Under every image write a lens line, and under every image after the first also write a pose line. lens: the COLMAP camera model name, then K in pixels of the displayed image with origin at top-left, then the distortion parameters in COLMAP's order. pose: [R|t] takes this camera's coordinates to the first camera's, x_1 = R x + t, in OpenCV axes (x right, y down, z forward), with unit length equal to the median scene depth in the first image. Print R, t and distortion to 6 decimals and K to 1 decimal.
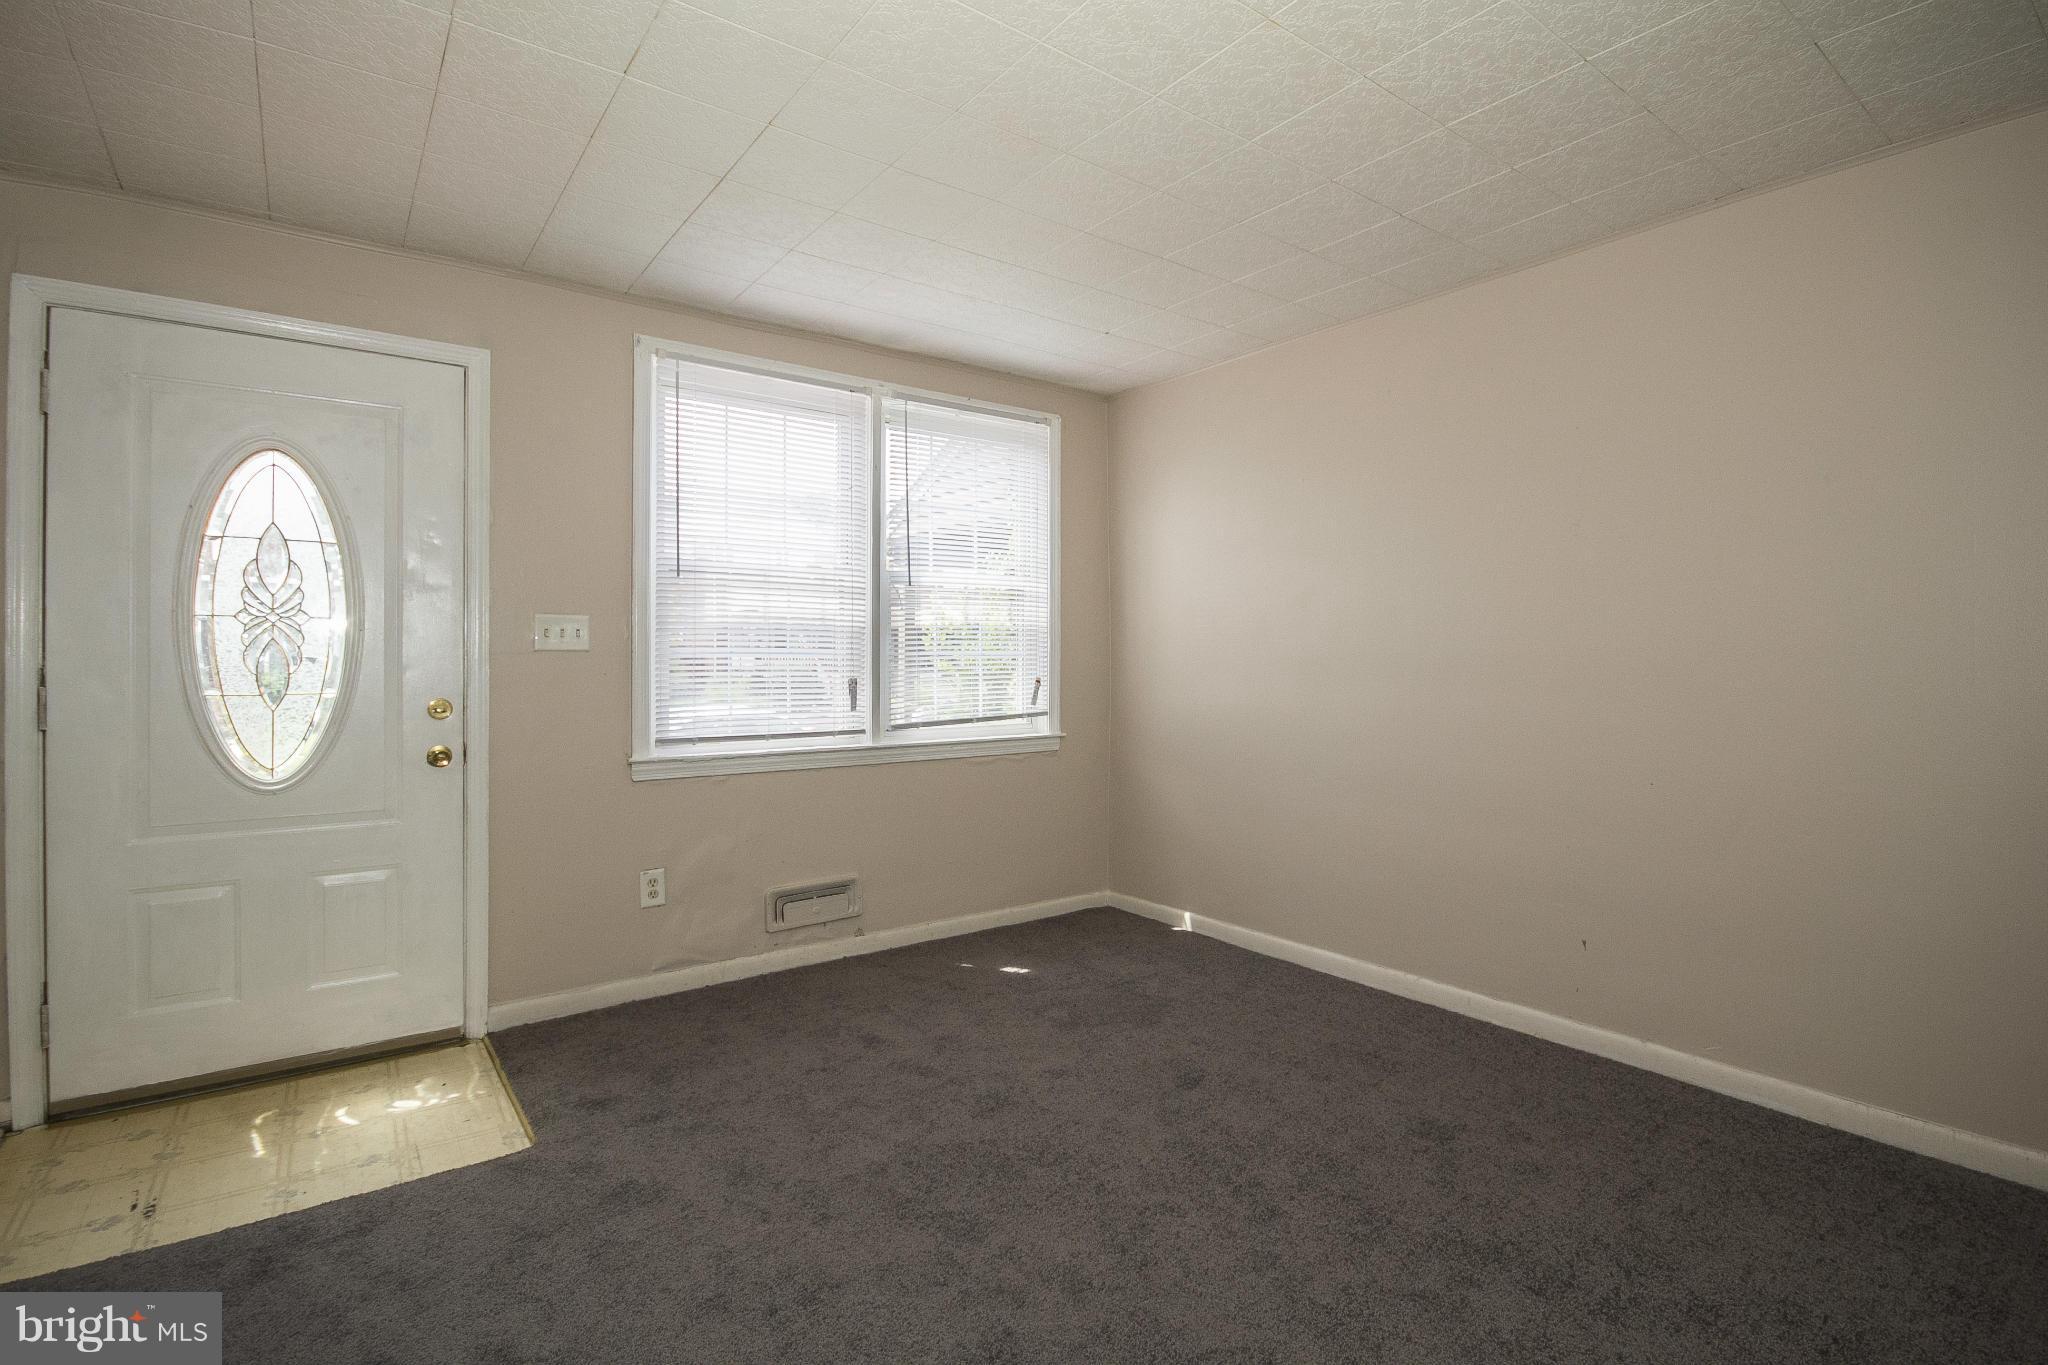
lens RADIAL K [[970.1, 0, 1045.8], [0, 970.1, 667.6], [0, 0, 1]] dist [-0.012188, -0.001036]
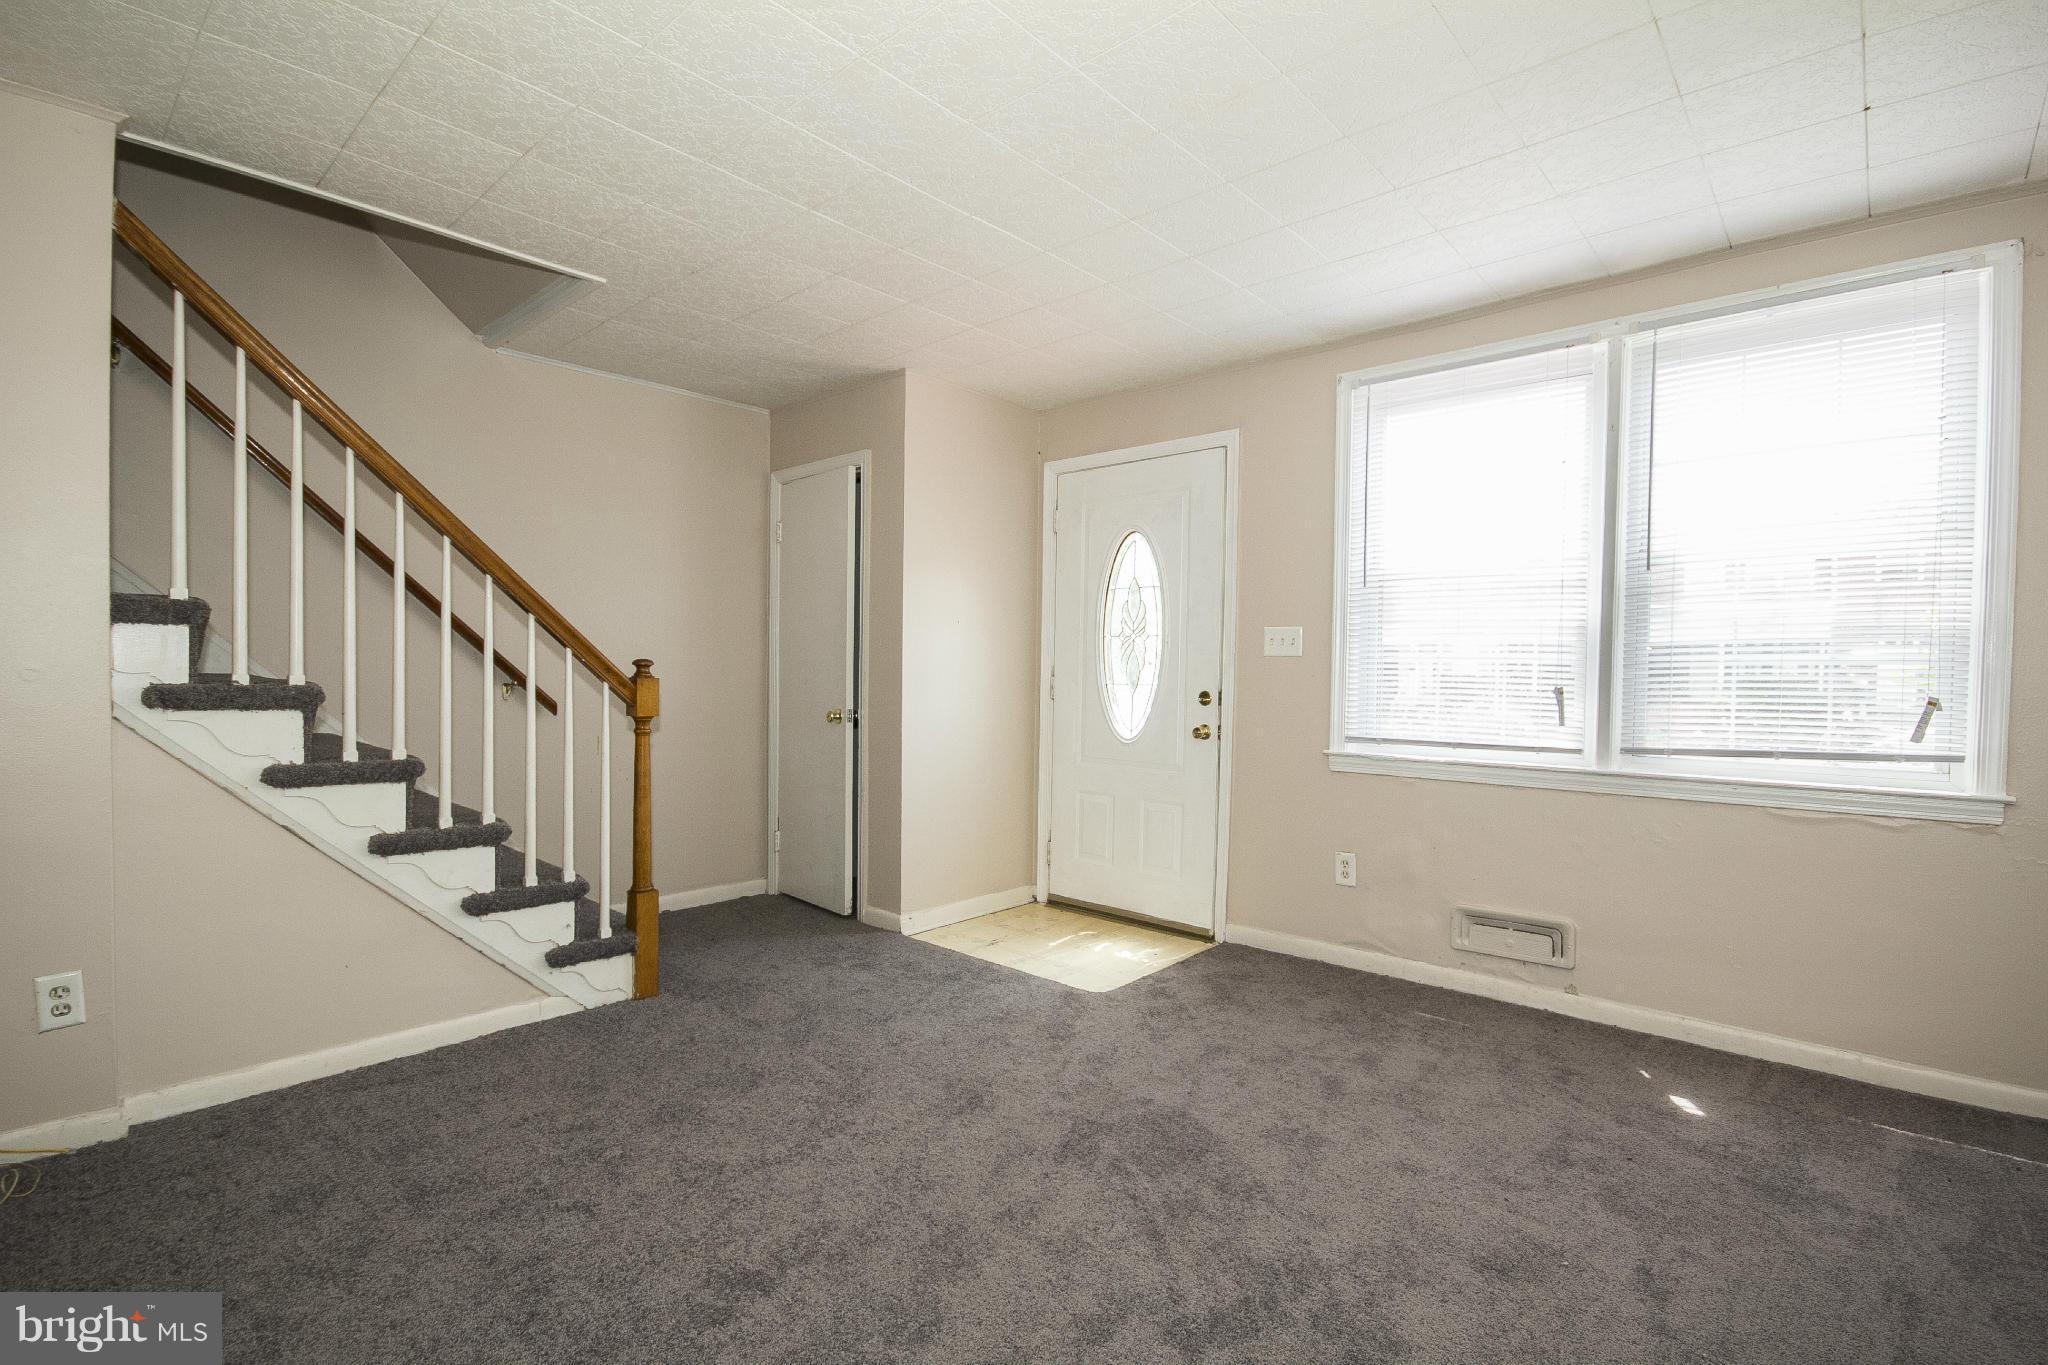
lens RADIAL K [[948.3, 0, 979.9], [0, 948.3, 687.9], [0, 0, 1]] dist [-0.030559, -0.000082]
pose [[0.151683, 0.029050, -0.988002, 0.592460], [-0.012306, 0.999546, 0.027500, -0.004971], [0.988353, 0.007987, 0.151972, 0.415690]]
